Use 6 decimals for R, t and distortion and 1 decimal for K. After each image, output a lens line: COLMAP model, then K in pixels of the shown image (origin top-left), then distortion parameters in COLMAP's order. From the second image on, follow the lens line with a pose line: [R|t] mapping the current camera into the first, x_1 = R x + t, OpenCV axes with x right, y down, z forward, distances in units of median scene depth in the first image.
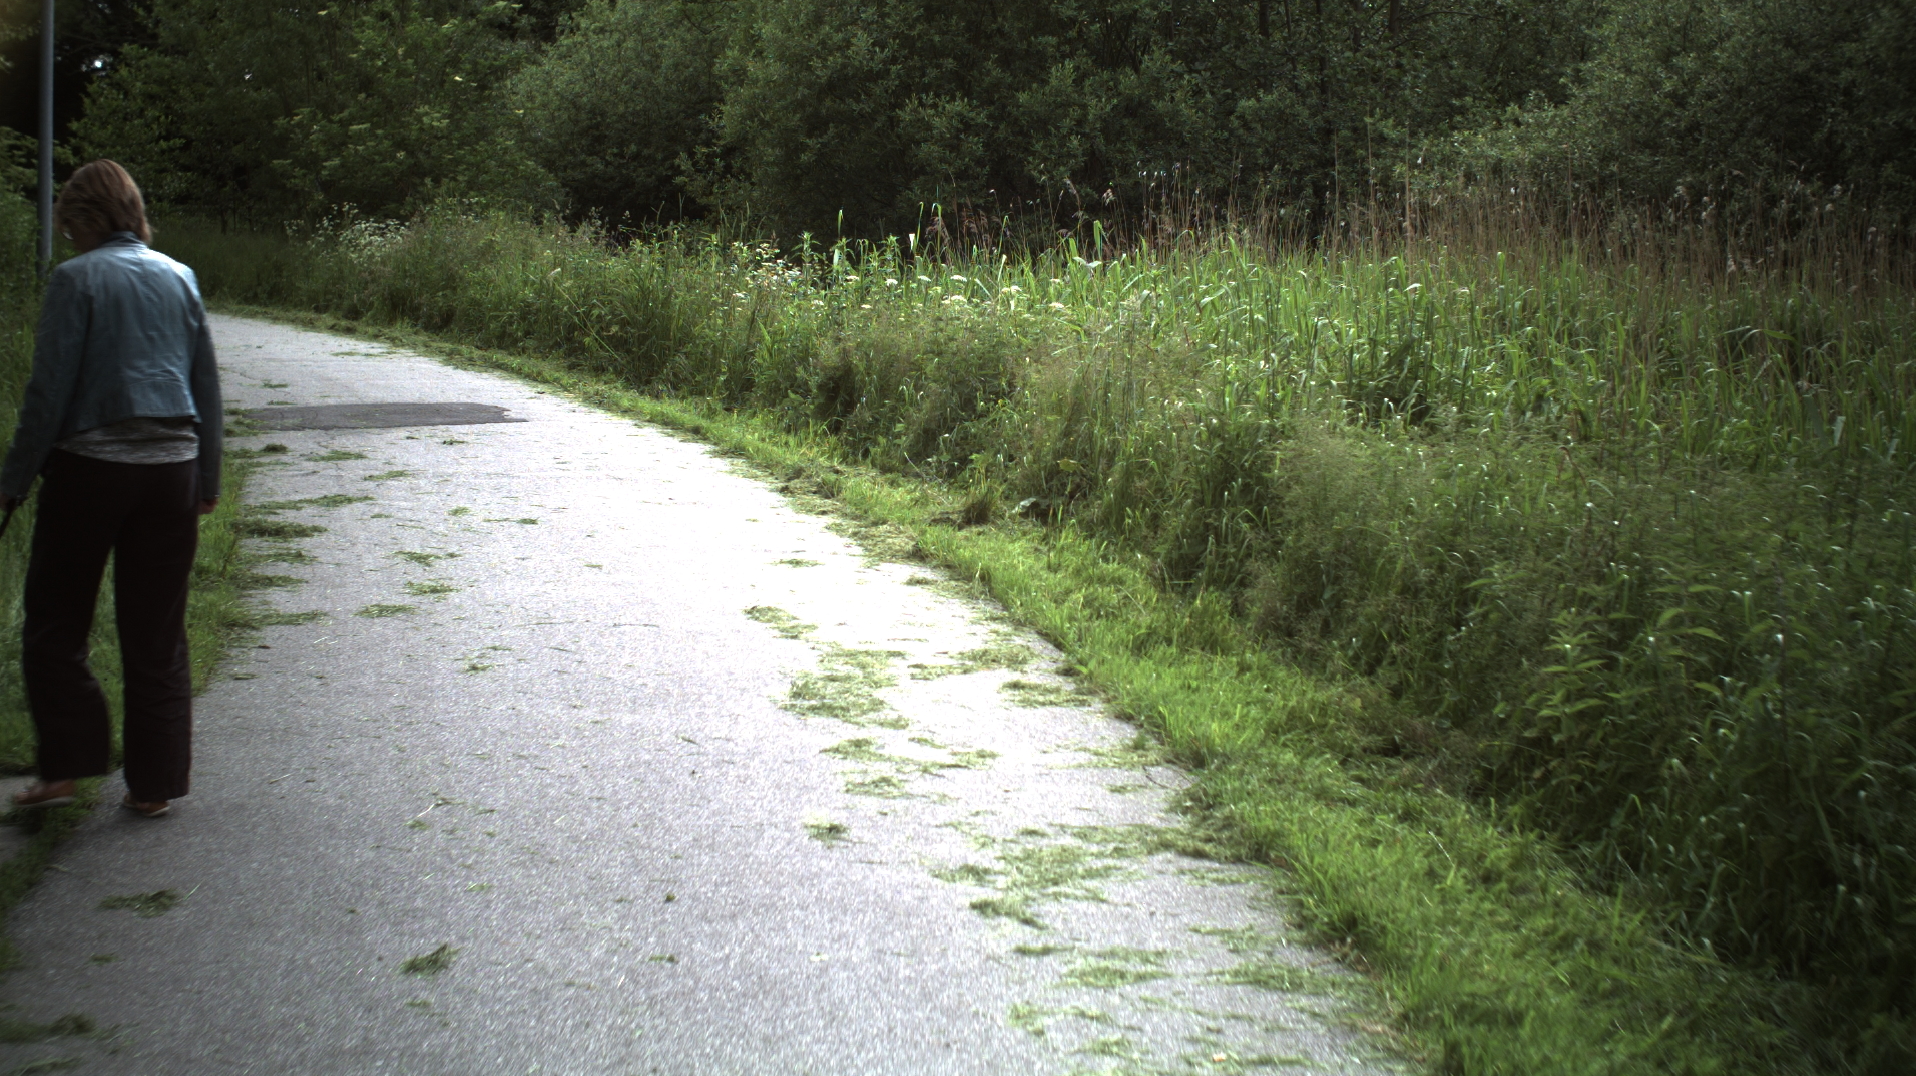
lens RADIAL K [[3200.0, 0, 954.3], [0, 3200.0, 532.4], [0, 0, 1]] dist [-0.273474, 0.313787]
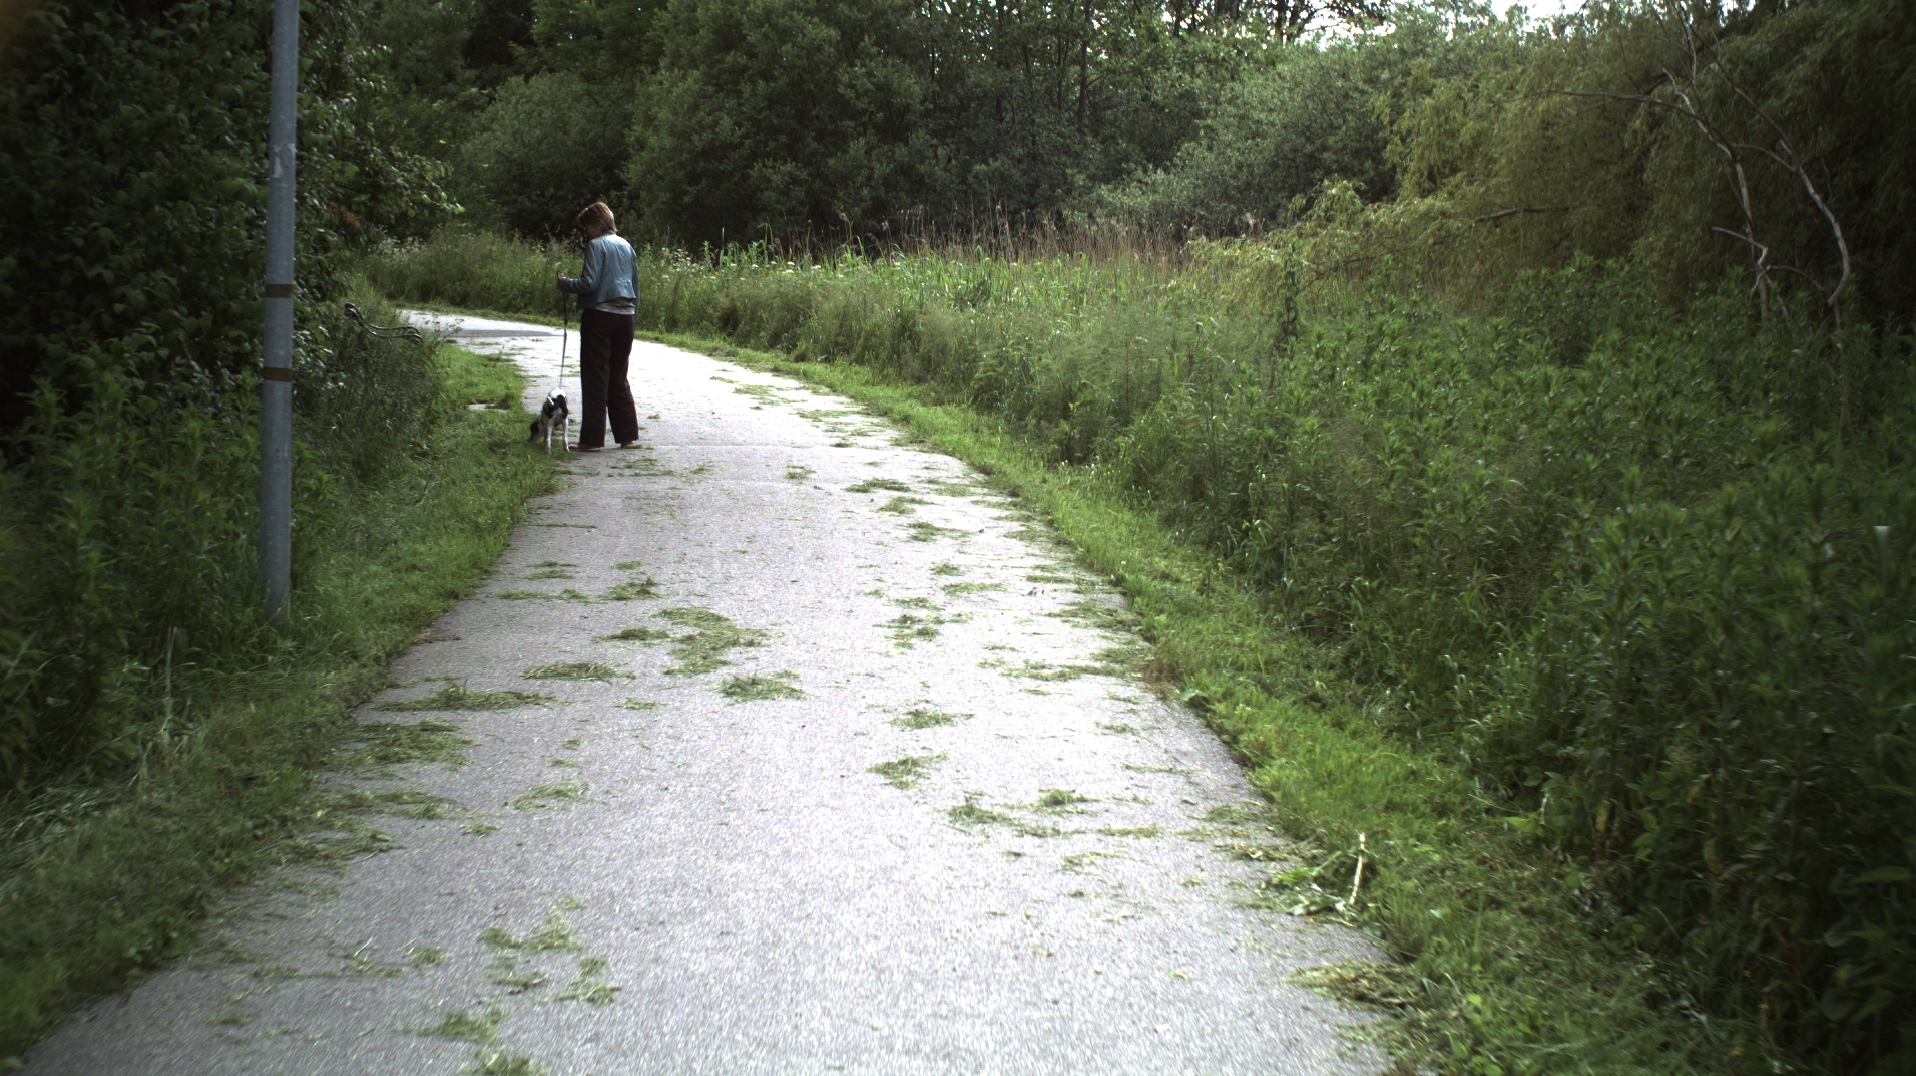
lens RADIAL K [[3200.0, 0, 954.3], [0, 3200.0, 532.4], [0, 0, 1]] dist [-0.273474, 0.313787]
pose [[0.998342, 0.008215, 0.056971, -0.009896], [-0.007479, 0.999886, -0.013106, 0.119490], [-0.057072, 0.012658, 0.998290, -1.036569]]
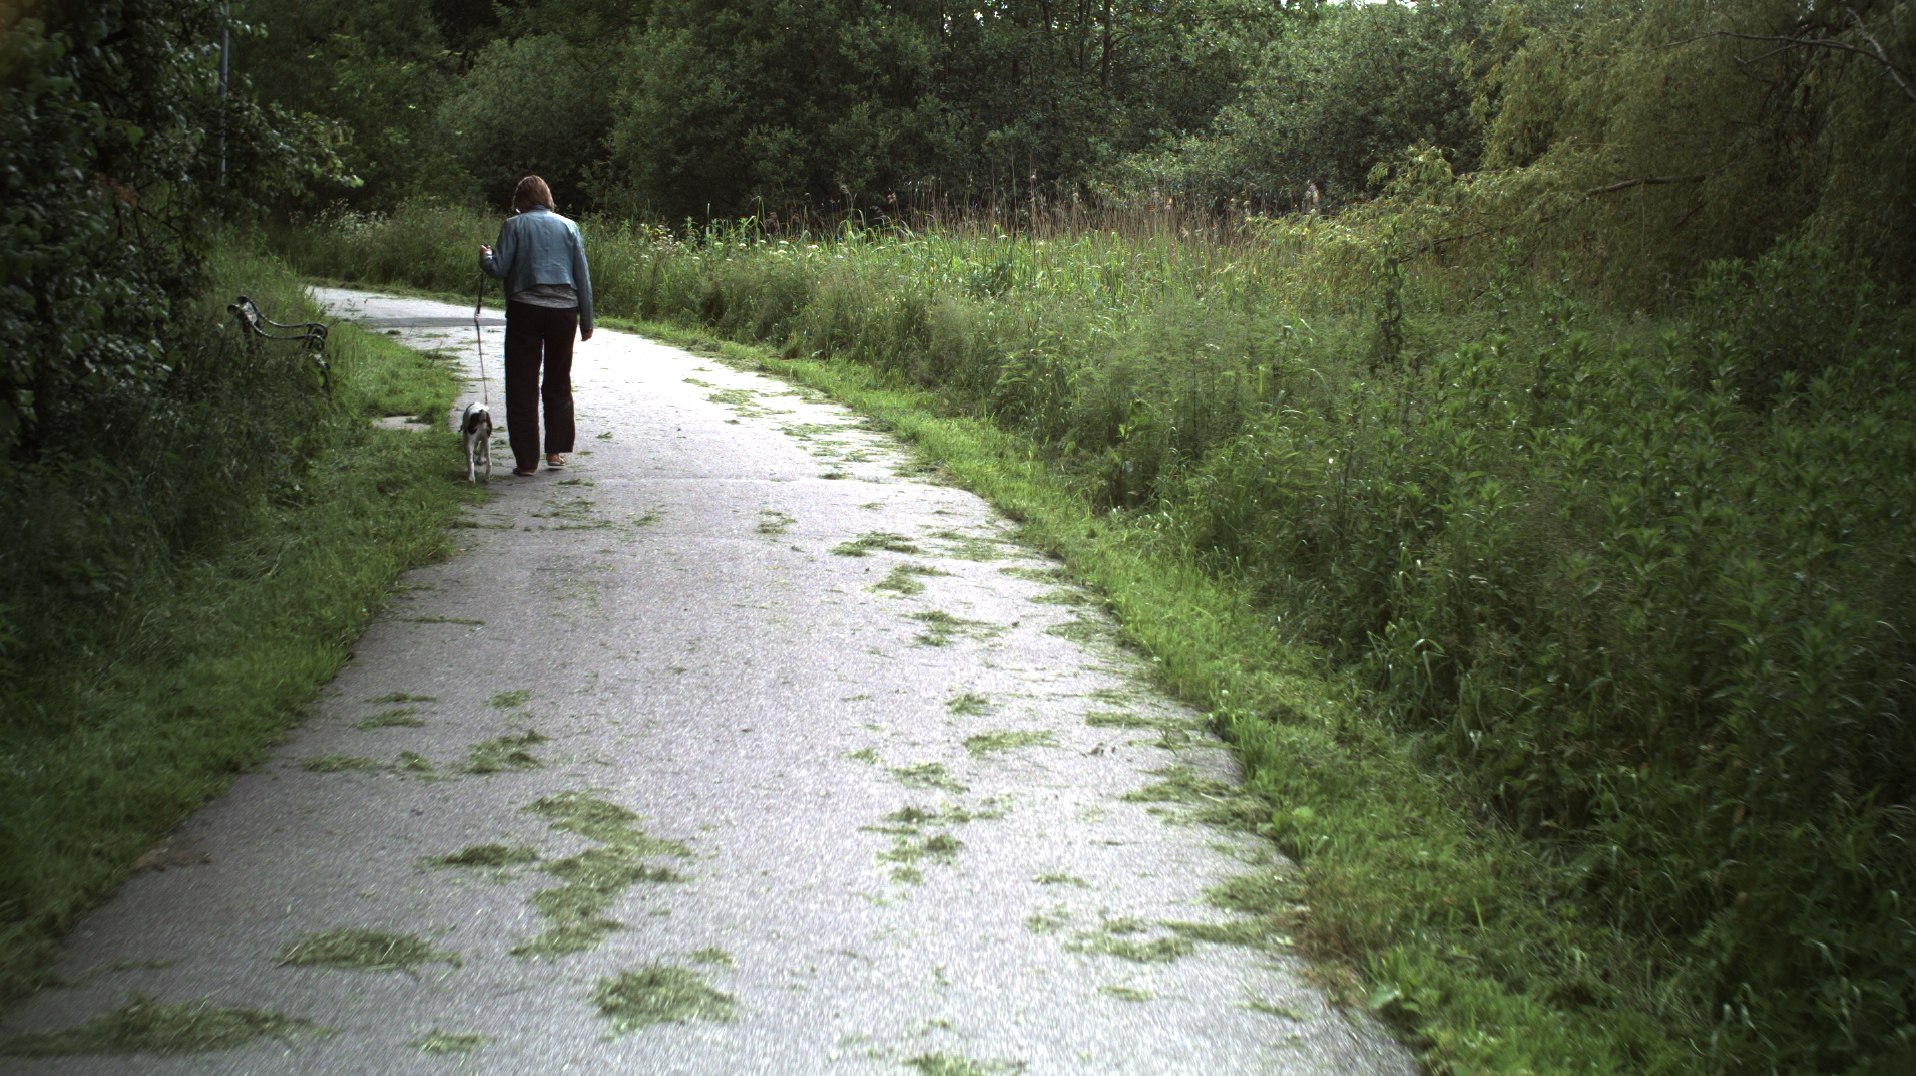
lens RADIAL K [[3200.0, 0, 954.3], [0, 3200.0, 532.4], [0, 0, 1]] dist [-0.273474, 0.313787]
pose [[0.998538, 0.006269, 0.053690, 0.001774], [-0.006078, 0.999975, -0.003730, 0.089330], [-0.053712, 0.003398, 0.998551, -0.777807]]
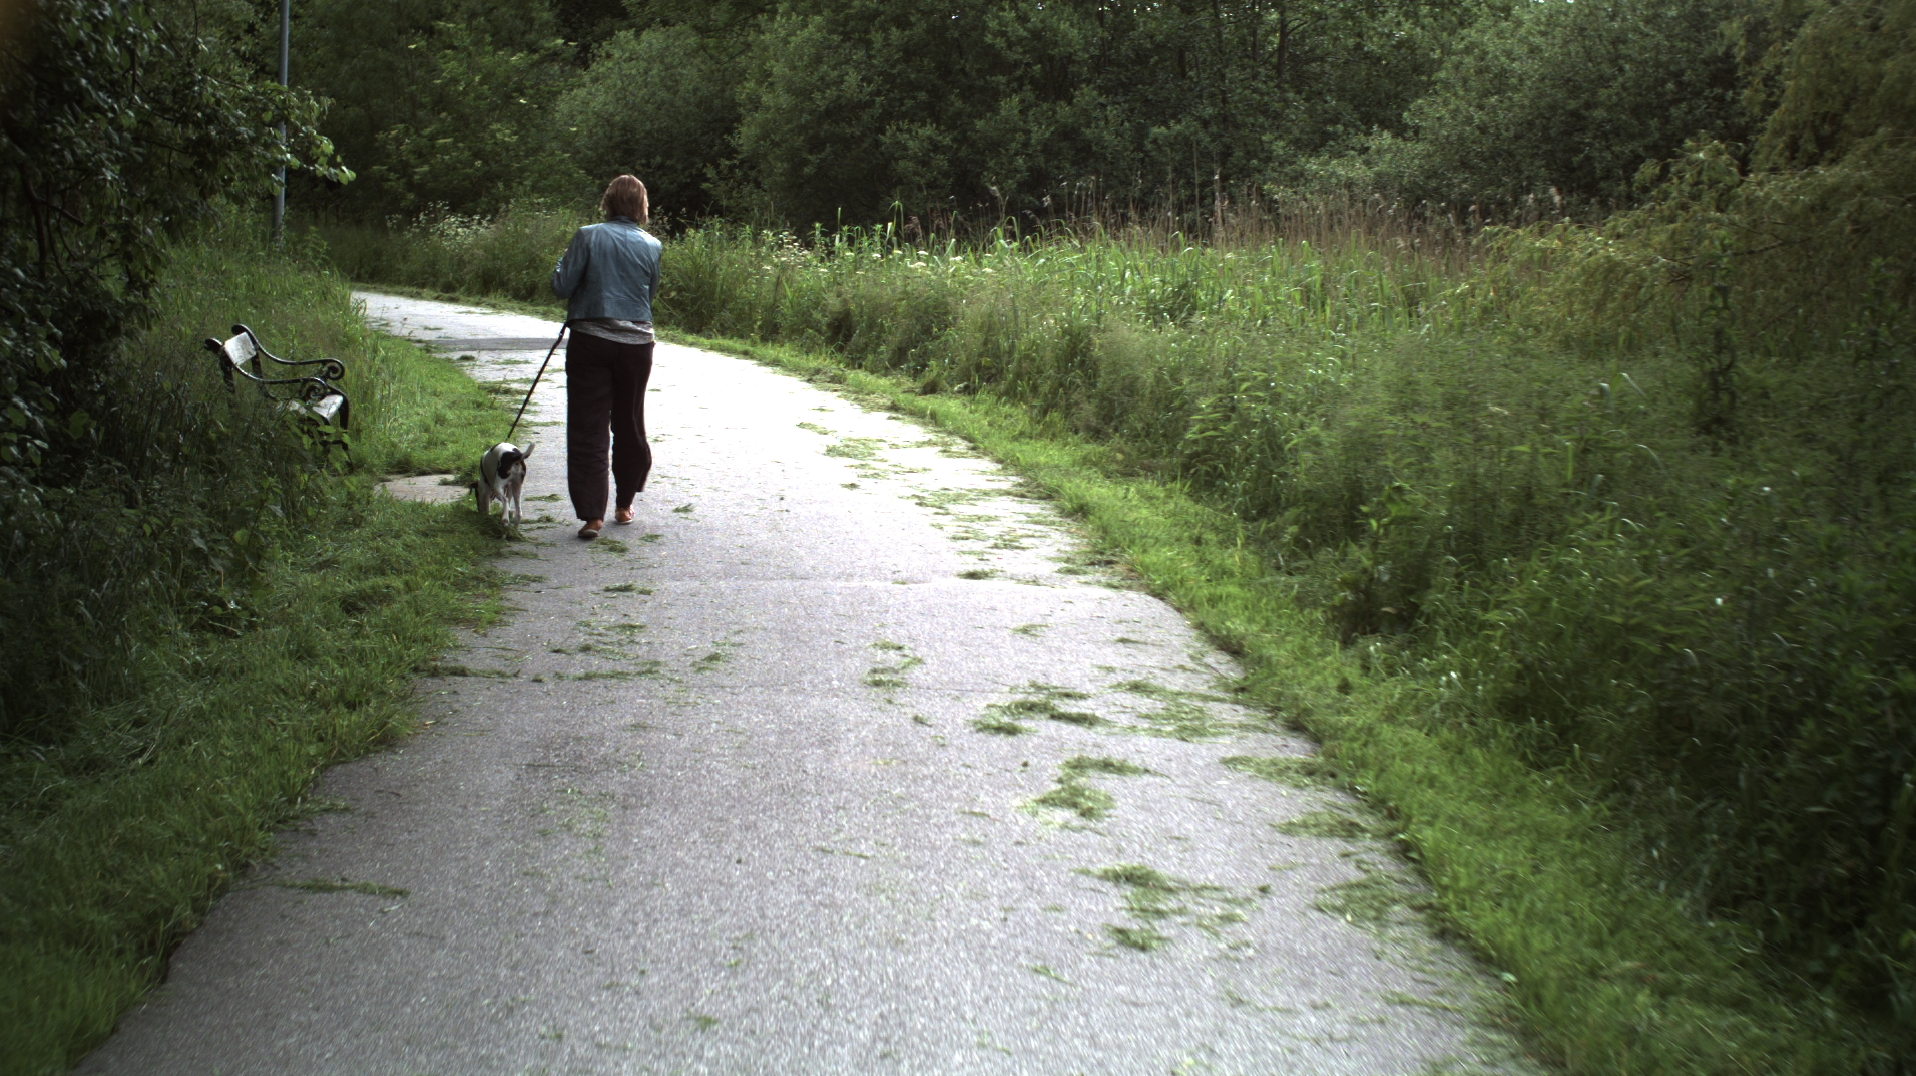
lens RADIAL K [[3200.0, 0, 954.3], [0, 3200.0, 532.4], [0, 0, 1]] dist [-0.273474, 0.313787]
pose [[0.999923, 0.010035, 0.007252, 0.006813], [-0.010006, 0.999942, -0.003988, 0.060361], [-0.007292, 0.003915, 0.999966, -0.517858]]
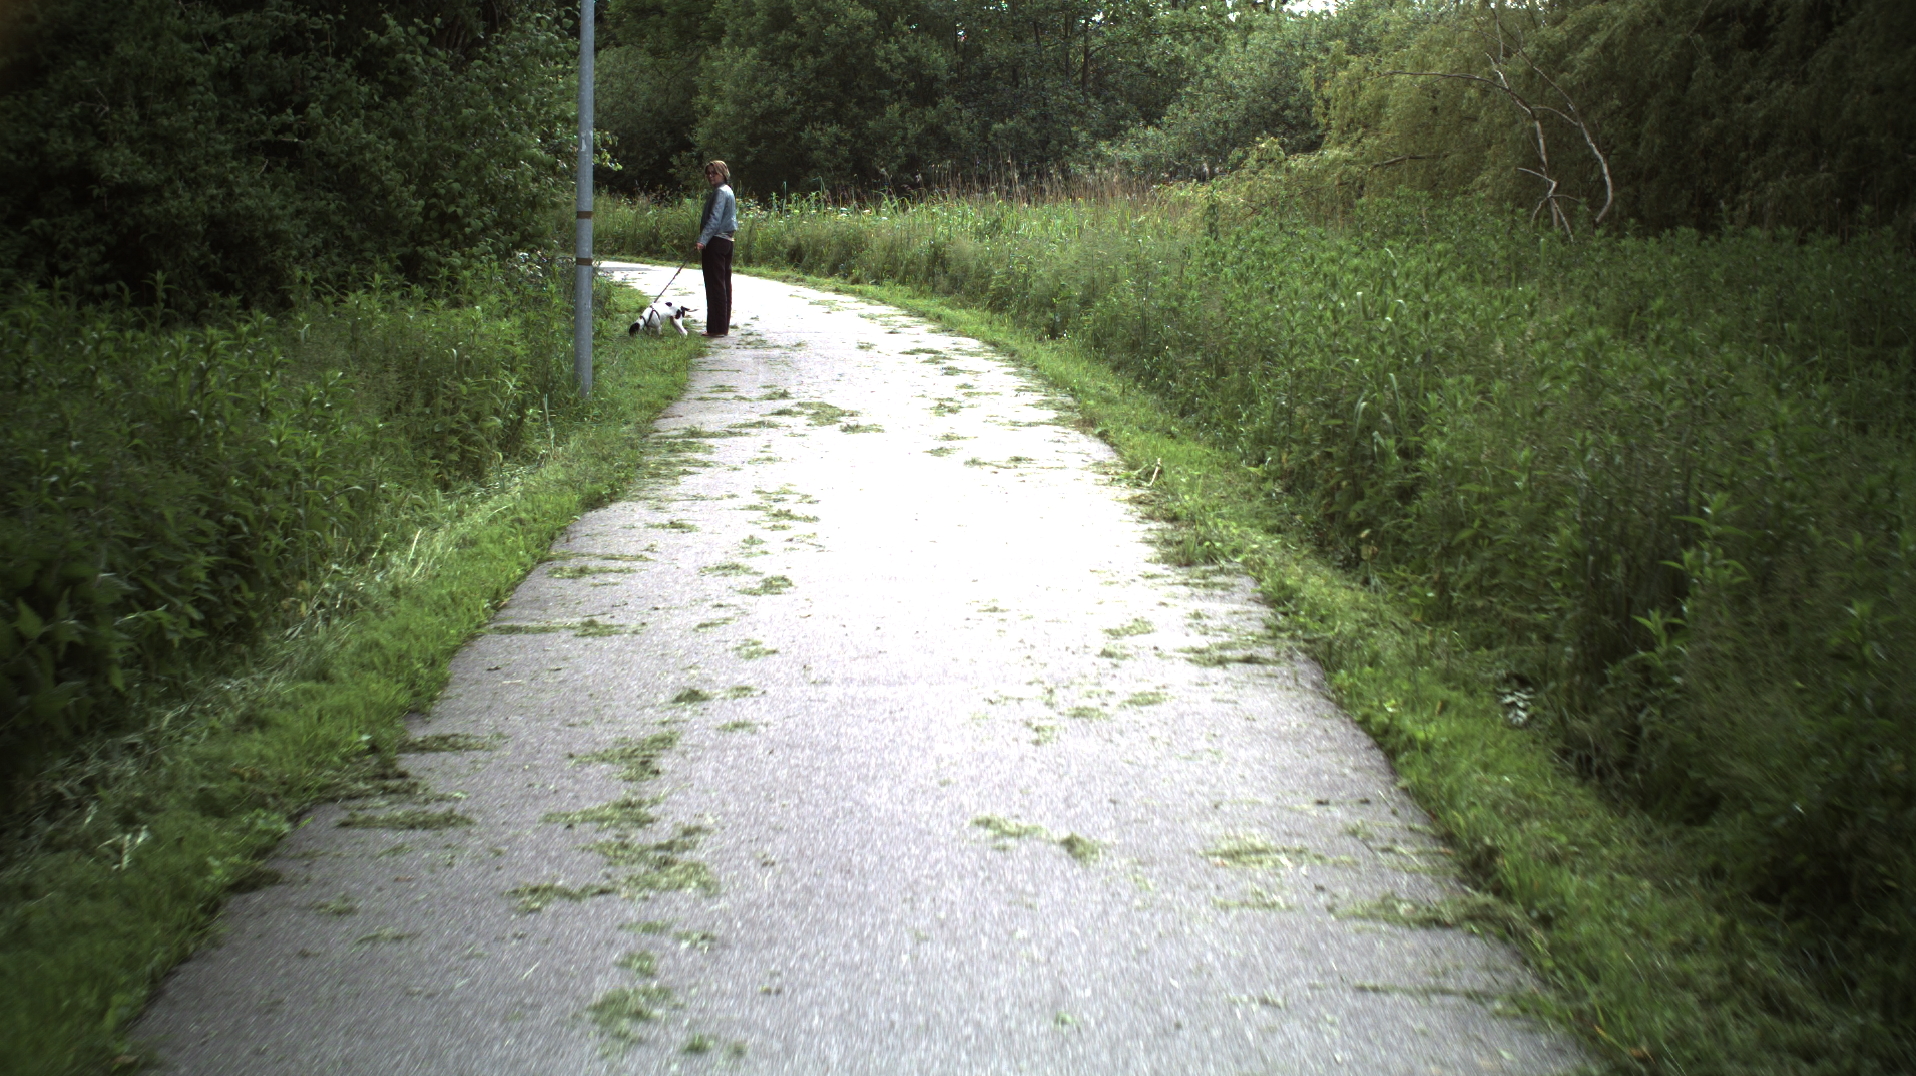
lens RADIAL K [[3200.0, 0, 954.3], [0, 3200.0, 532.4], [0, 0, 1]] dist [-0.273474, 0.313787]
pose [[0.998904, -0.006777, 0.046305, -0.031961], [0.006726, 0.999977, 0.001247, 0.178289], [-0.046312, -0.000934, 0.998927, -1.551820]]
